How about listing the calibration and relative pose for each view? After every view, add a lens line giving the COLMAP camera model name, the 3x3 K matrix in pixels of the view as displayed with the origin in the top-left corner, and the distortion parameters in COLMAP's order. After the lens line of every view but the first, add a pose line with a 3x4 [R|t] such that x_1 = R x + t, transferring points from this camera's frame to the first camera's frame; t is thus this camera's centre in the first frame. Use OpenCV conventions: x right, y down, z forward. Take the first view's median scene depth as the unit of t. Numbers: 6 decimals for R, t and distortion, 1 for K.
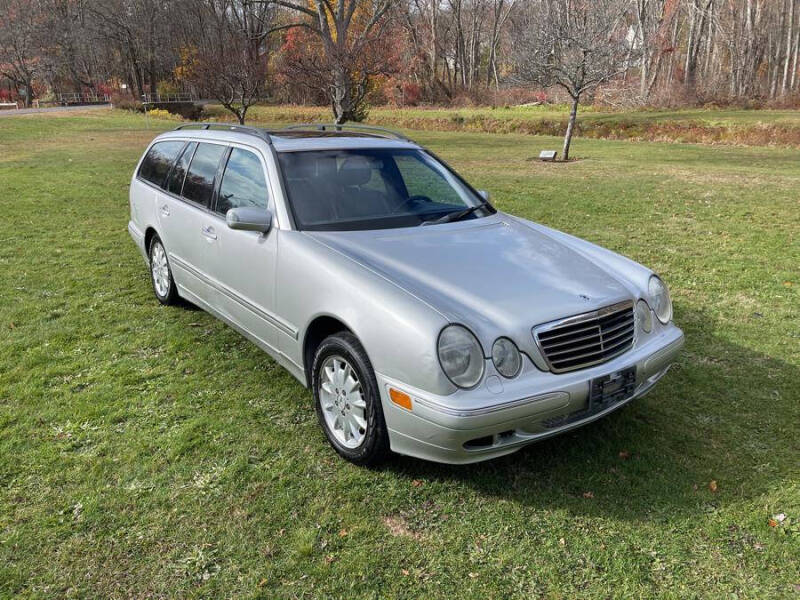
lens RADIAL K [[603.8, 0, 399.0], [0, 603.8, 295.7], [0, 0, 1]] dist [0.080436, -0.110218]
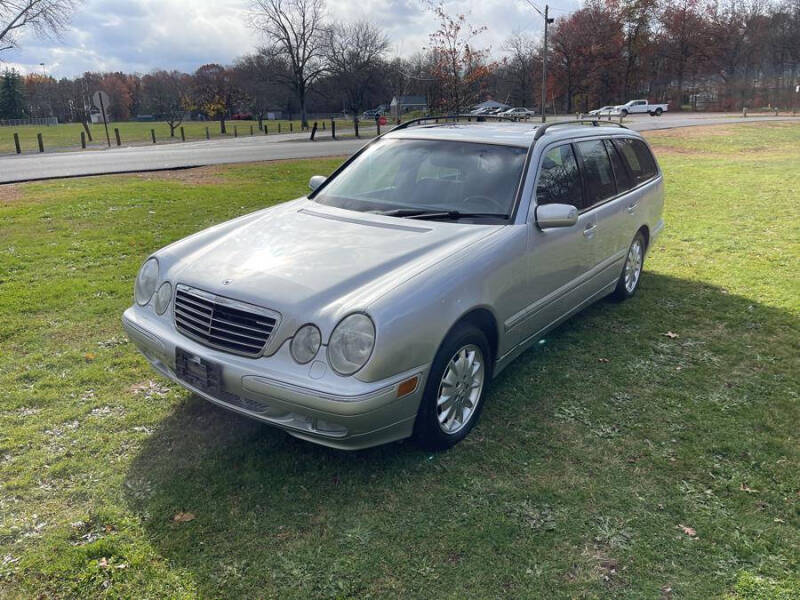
lens RADIAL K [[603.8, 0, 401.4], [0, 603.8, 298.3], [0, 0, 1]] dist [0.080436, -0.110218]
pose [[0.298017, 0.282737, -0.911727, 1.102284], [-0.283274, 0.938296, 0.198383, -0.212466], [0.911560, 0.199147, 0.359720, 0.758035]]
